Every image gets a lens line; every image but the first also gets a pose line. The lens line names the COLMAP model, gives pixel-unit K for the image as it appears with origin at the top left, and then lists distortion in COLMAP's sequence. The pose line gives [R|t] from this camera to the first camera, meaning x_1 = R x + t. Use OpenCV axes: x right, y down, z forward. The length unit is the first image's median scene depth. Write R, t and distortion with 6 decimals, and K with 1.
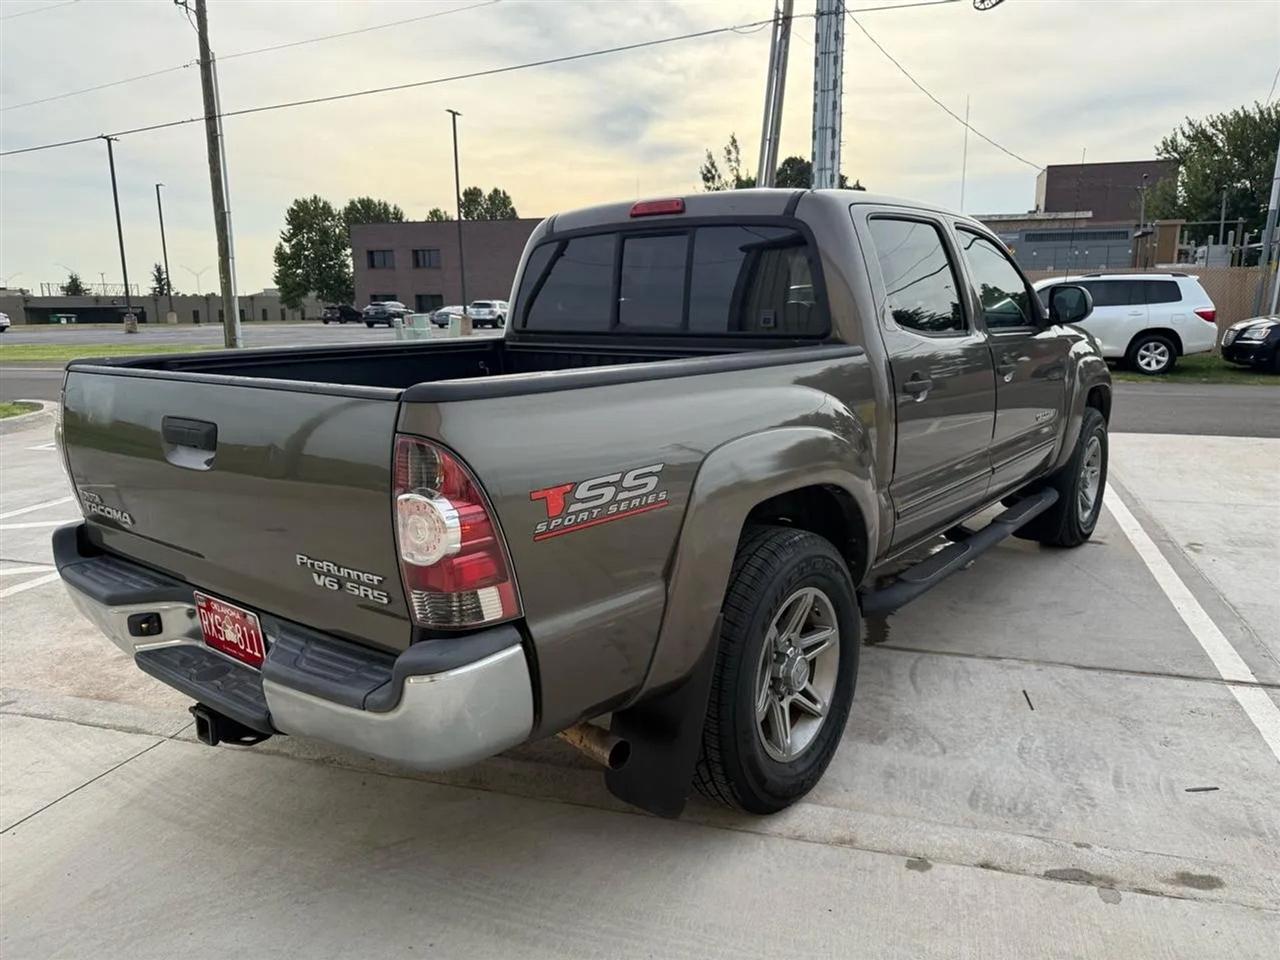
lens RADIAL K [[902.8, 0, 646.7], [0, 902.8, 481.1], [0, 0, 1]] dist [0.008344, -0.012177]
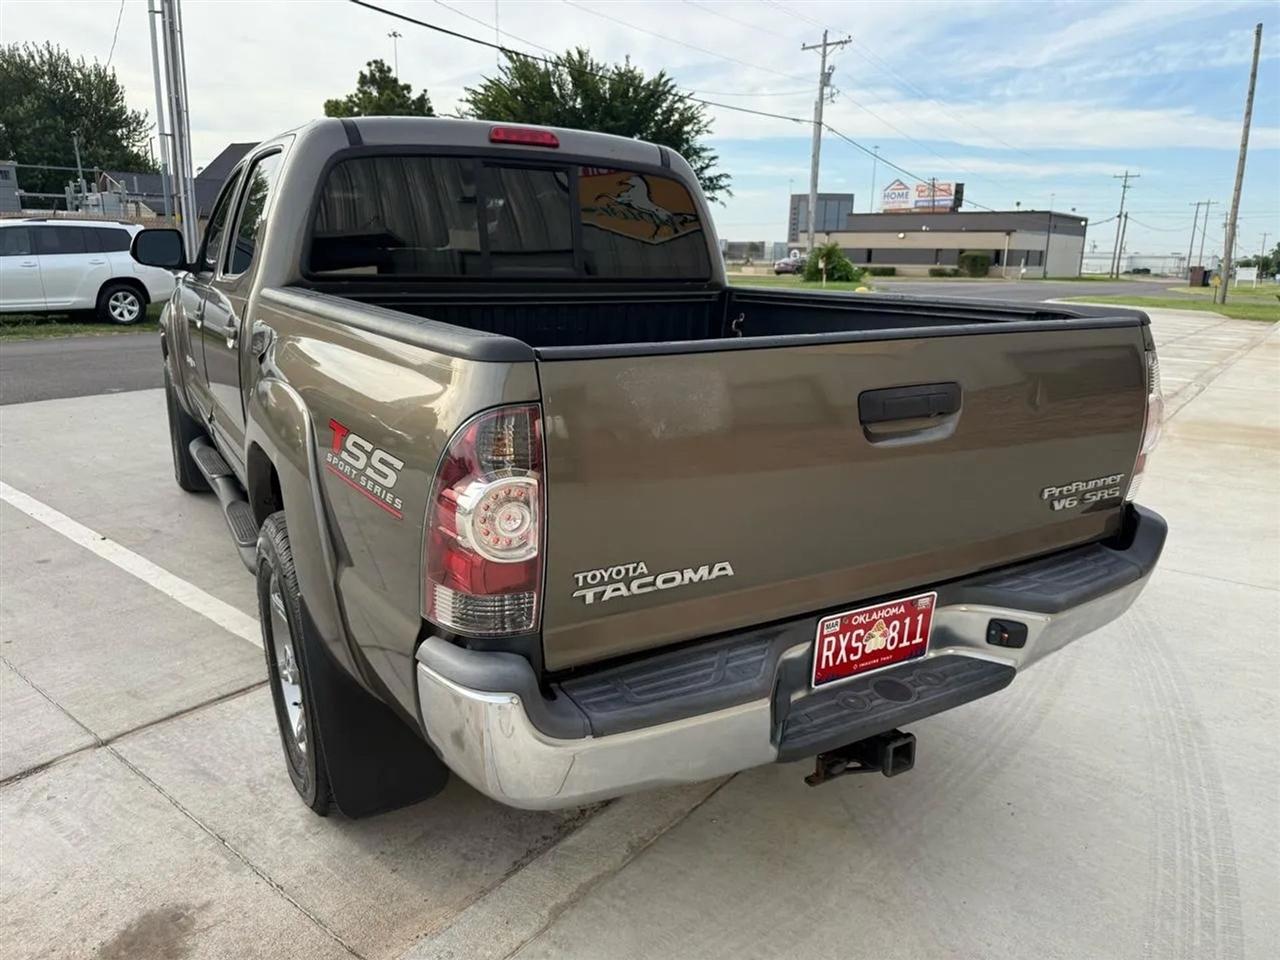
lens RADIAL K [[905.6, 0, 649.7], [0, 905.6, 479.3], [0, 0, 1]] dist [-0.000180, -0.001678]
pose [[0.378226, -0.212939, 0.900889, -0.644295], [0.166839, 0.972928, 0.159922, -0.074194], [-0.910555, 0.089817, 0.403514, 0.429025]]
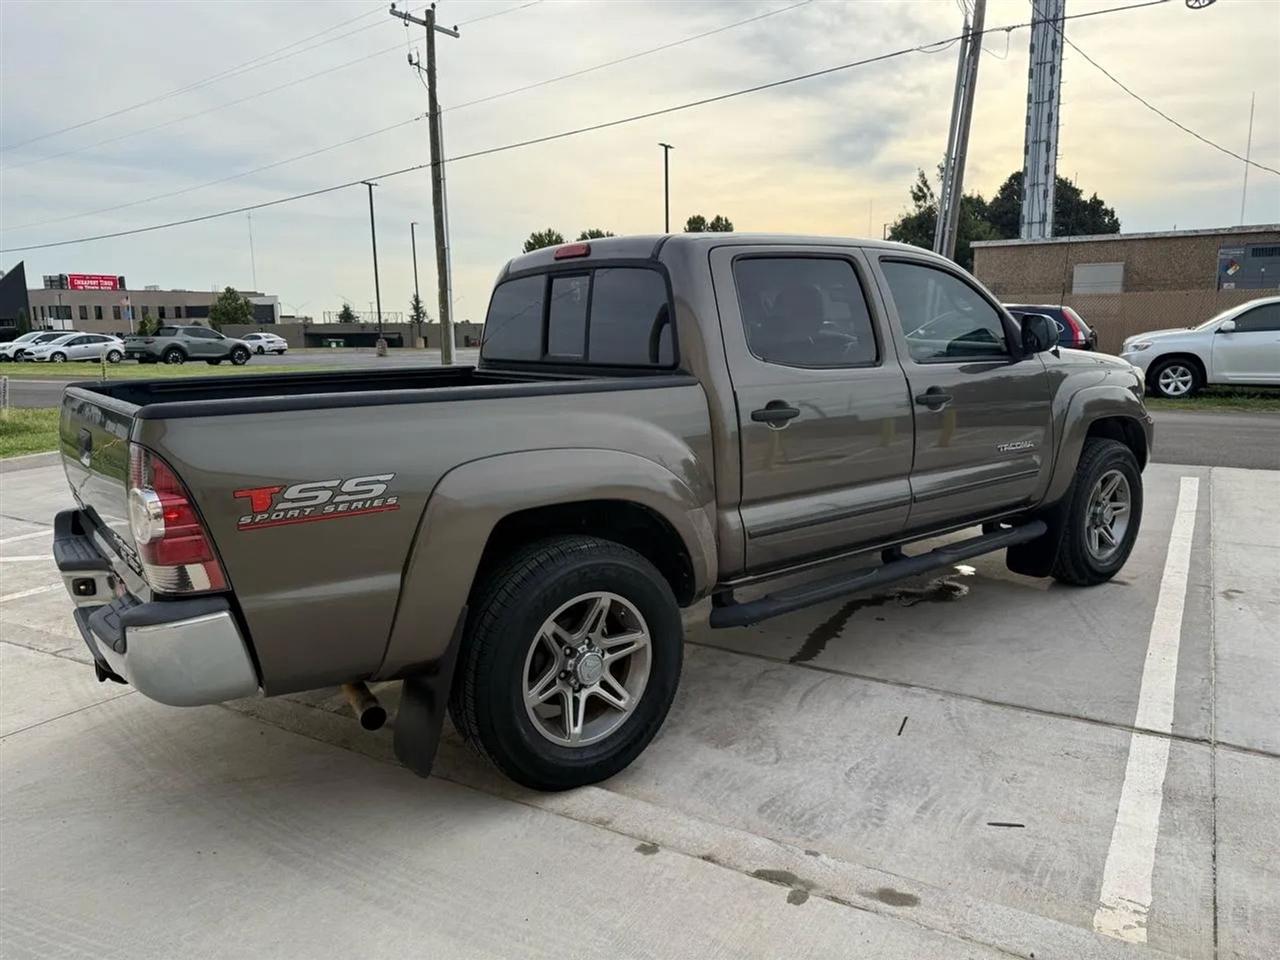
lens RADIAL K [[895.0, 0, 653.9], [0, 895.0, 482.5], [0, 0, 1]] dist [0.056176, -0.079933]
pose [[0.971918, 0.034495, -0.232777, 0.293741], [-0.039826, 0.999040, -0.018240, -0.000055], [0.231925, 0.026998, 0.972359, -0.039372]]
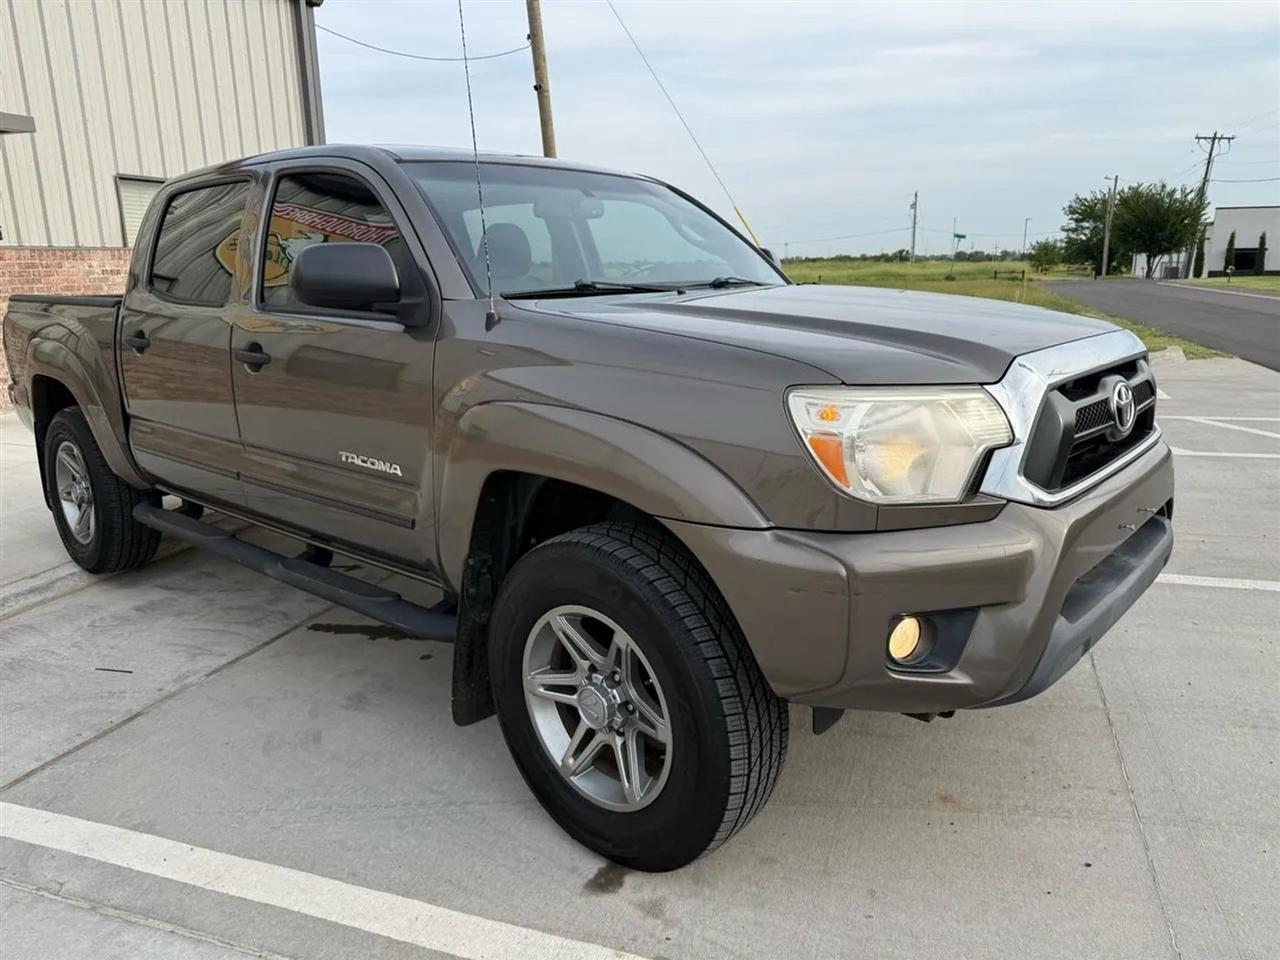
lens RADIAL K [[902.8, 0, 646.7], [0, 902.8, 481.1], [0, 0, 1]] dist [0.008344, -0.012177]
pose [[-0.051665, 0.242200, -0.968850, 1.021235], [-0.181274, 0.951755, 0.247593, -0.243019], [0.982075, 0.188419, -0.005268, 1.204748]]
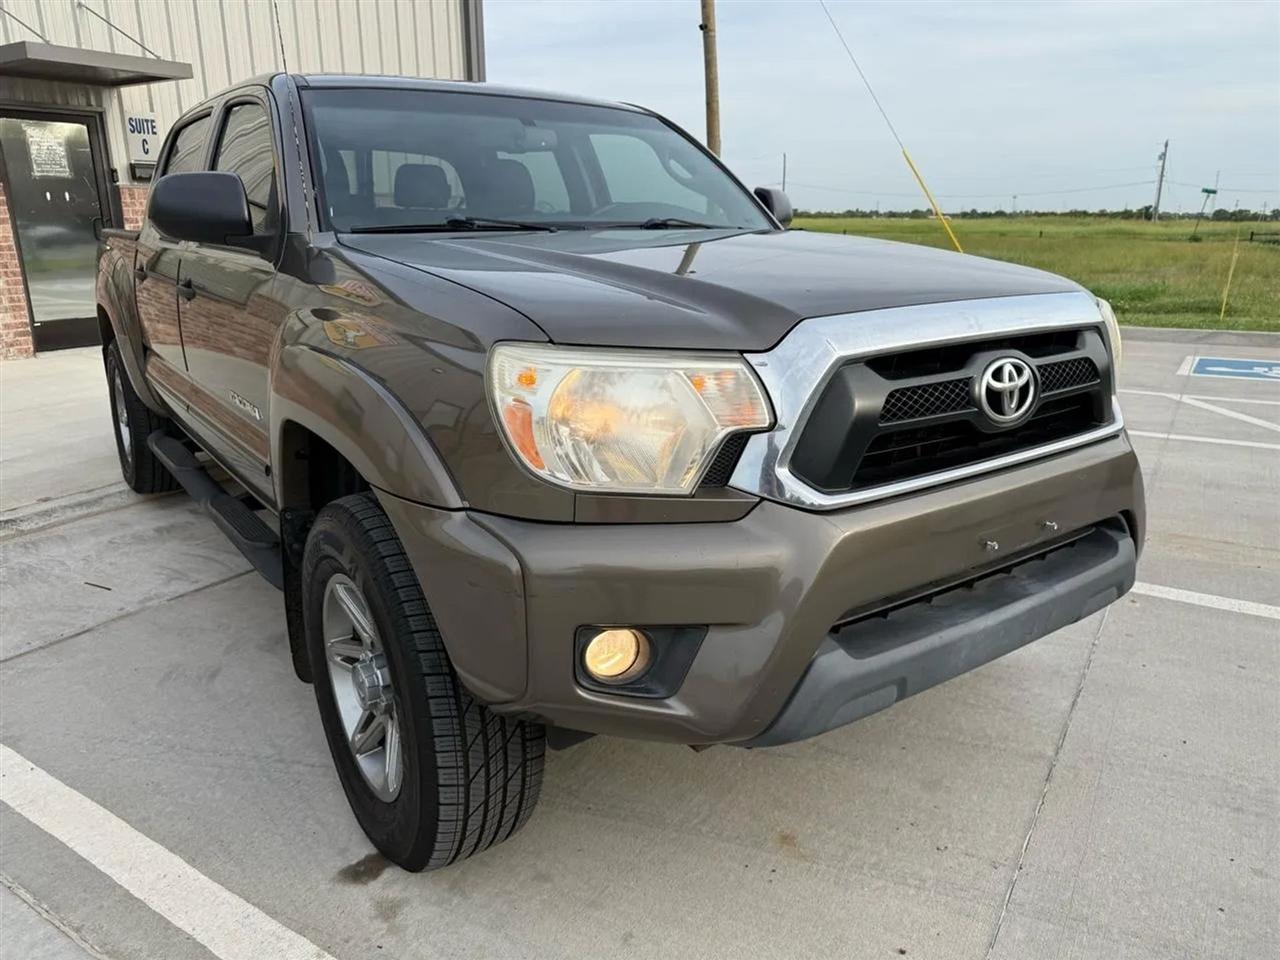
lens RADIAL K [[899.4, 0, 640.0], [0, 899.4, 480.0], [0, 0, 1]] dist [0.053161, -0.082828]
pose [[-0.275168, 0.275919, -0.920951, 0.929292], [-0.188381, 0.923887, 0.333084, -0.270341], [0.942759, 0.265144, -0.202246, 1.389640]]
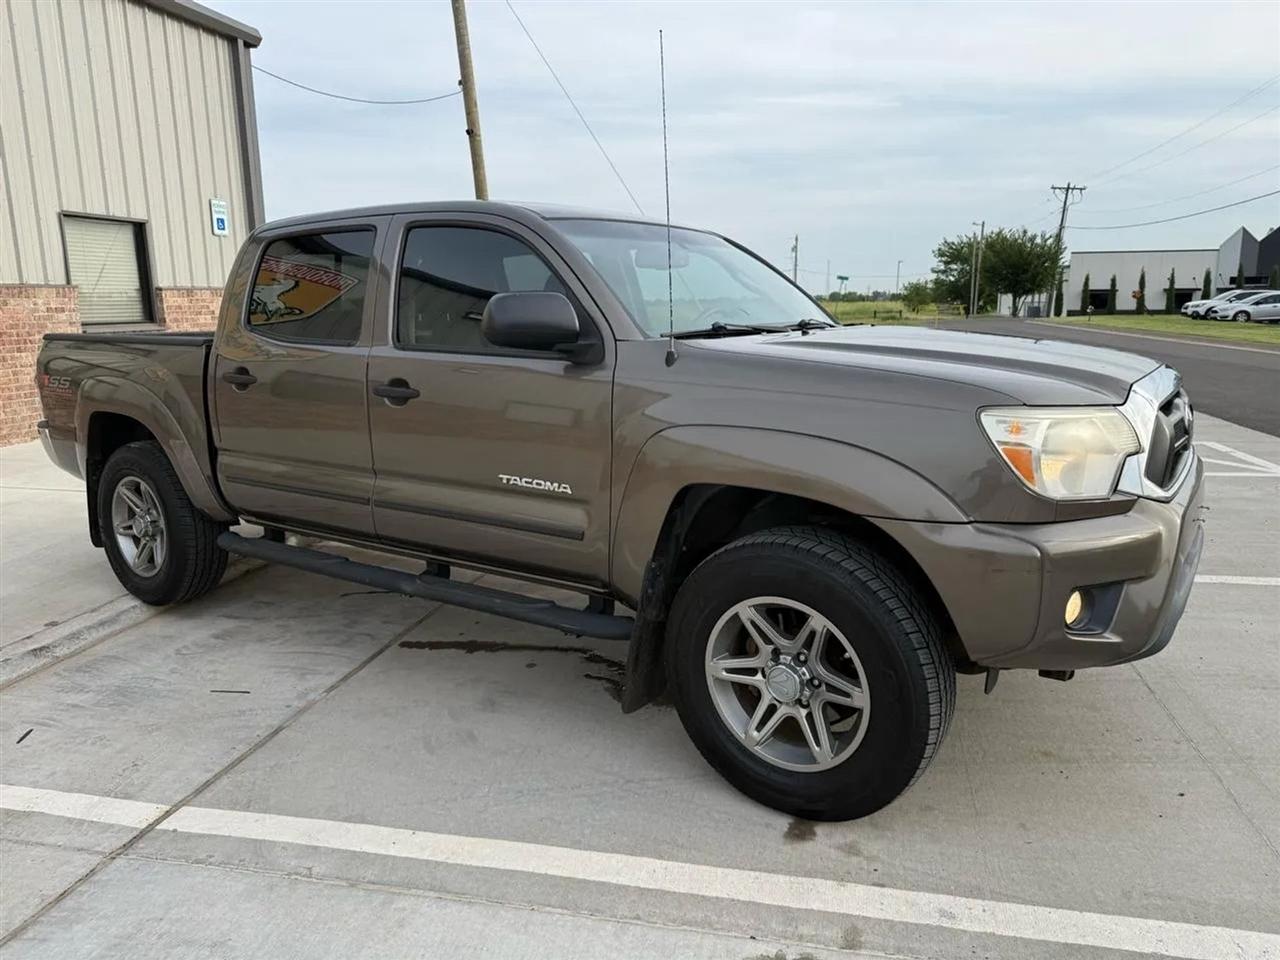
lens RADIAL K [[898.9, 0, 637.4], [0, 898.9, 483.7], [0, 0, 1]] dist [0.025201, -0.035021]
pose [[0.060871, 0.206327, -0.976588, 1.106749], [-0.185803, 0.963644, 0.192010, -0.215942], [0.980700, 0.169765, 0.096994, 1.029120]]
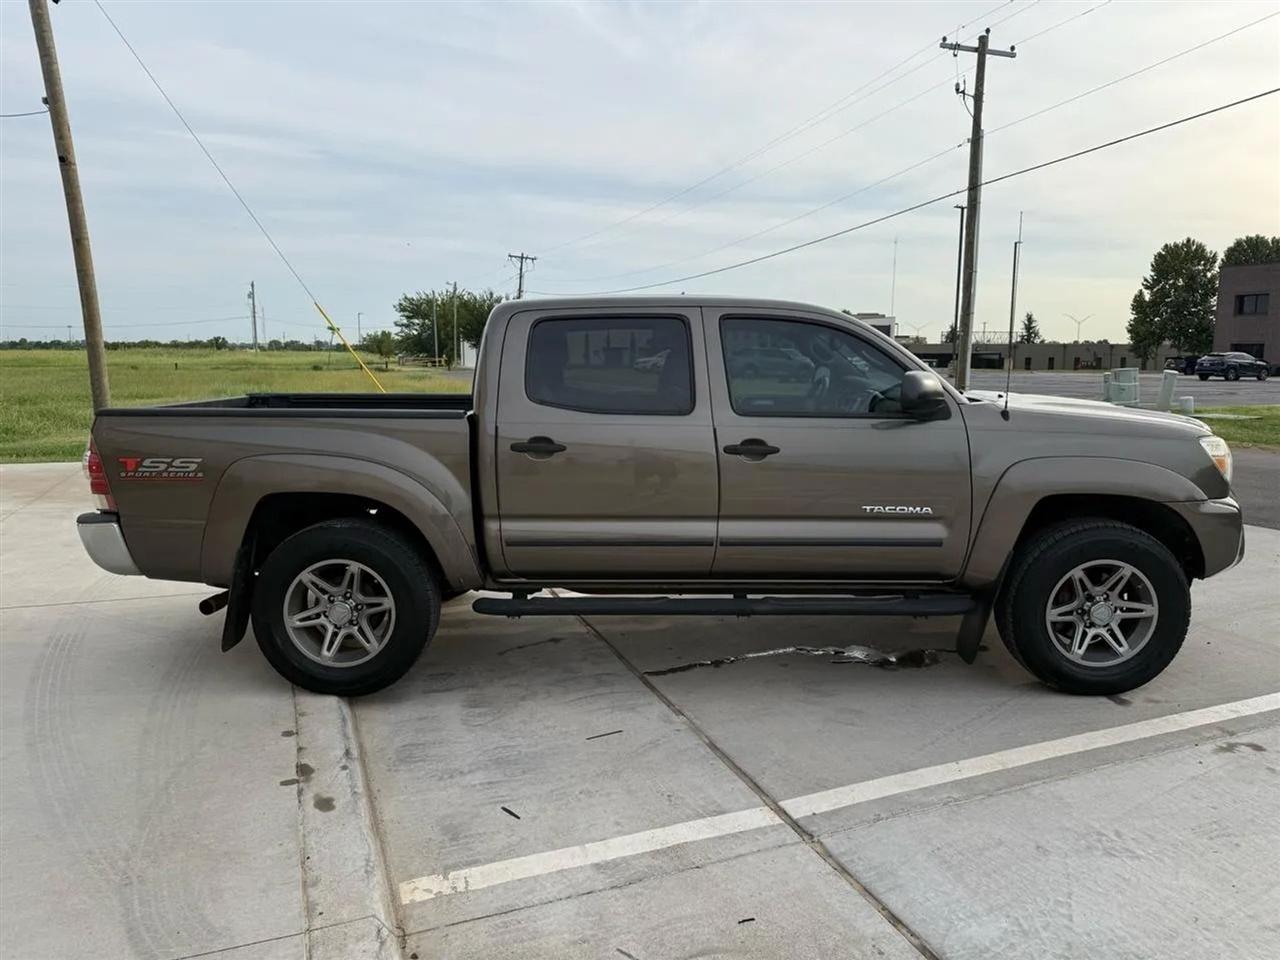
lens RADIAL K [[891.0, 0, 644.2], [0, 891.0, 477.9], [0, 0, 1]] dist [0.056589, -0.075092]
pose [[0.613830, 0.122585, -0.779863, 1.000163], [-0.163611, 0.986176, 0.026237, -0.087250], [0.772298, 0.111489, 0.625401, 0.238420]]
